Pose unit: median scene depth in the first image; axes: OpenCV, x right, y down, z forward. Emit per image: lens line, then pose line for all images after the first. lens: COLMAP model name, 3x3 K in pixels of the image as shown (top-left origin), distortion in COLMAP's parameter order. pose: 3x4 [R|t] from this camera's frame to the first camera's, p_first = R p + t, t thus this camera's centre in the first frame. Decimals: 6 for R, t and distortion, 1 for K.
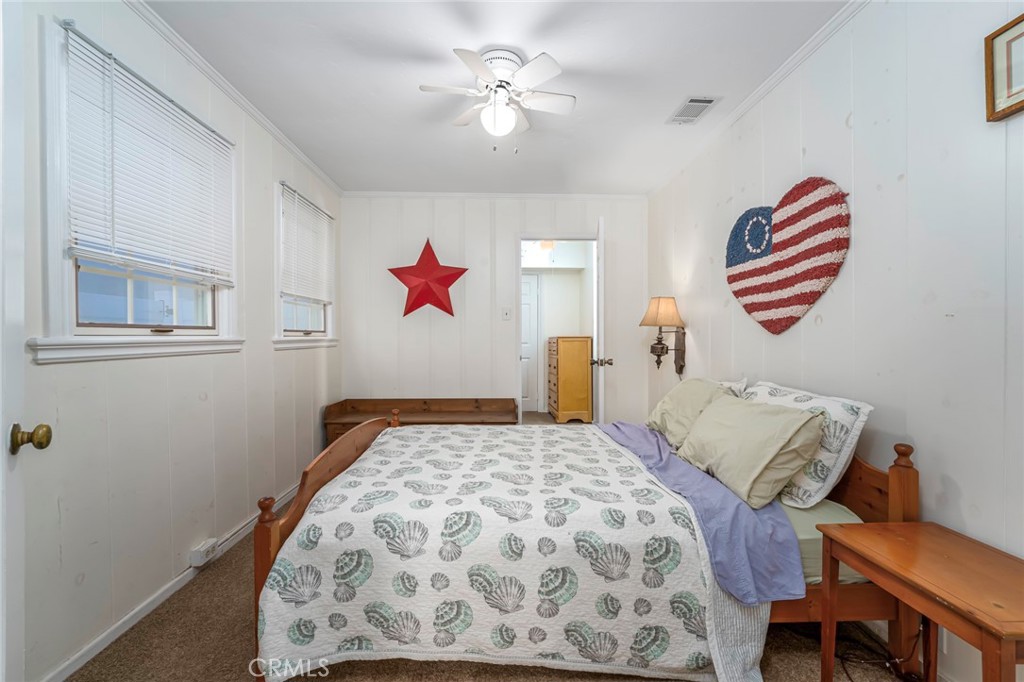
lens RADIAL K [[417.1, 0, 514.8], [0, 417.1, 341.1], [0, 0, 1]] dist [-0.012429, 0.000098]
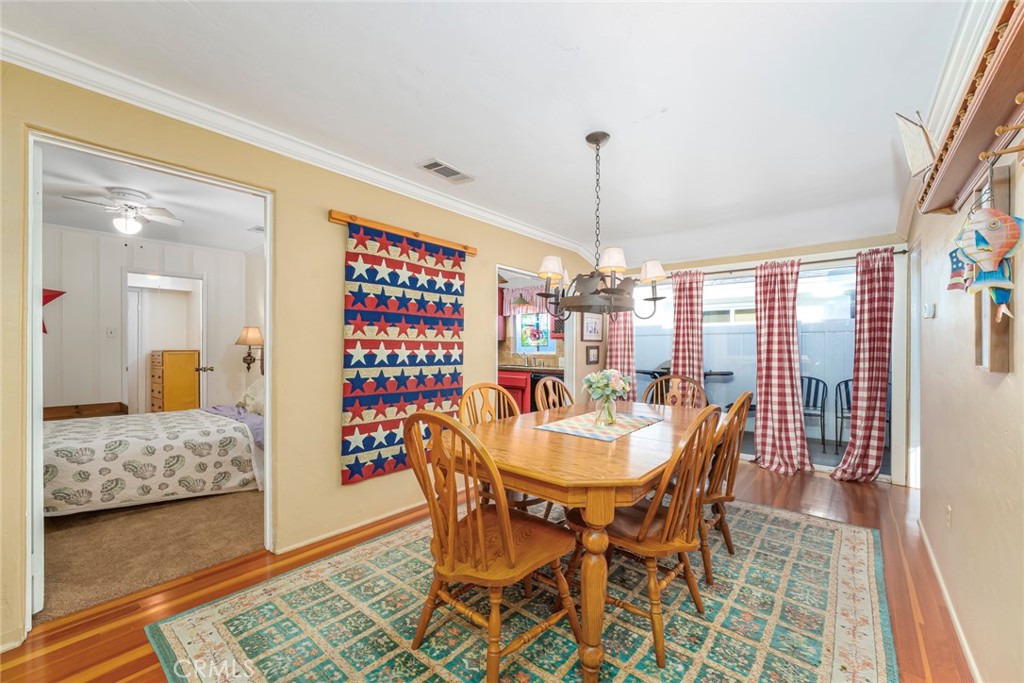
lens RADIAL K [[417.1, 0, 506.8], [0, 417.1, 349.4], [0, 0, 1]] dist [-0.012097, 0.000354]
pose [[0.688153, 0.003485, 0.725557, -0.215716], [-0.000550, 0.999991, -0.004281, -0.023553], [-0.725565, 0.002547, 0.688149, -1.403232]]
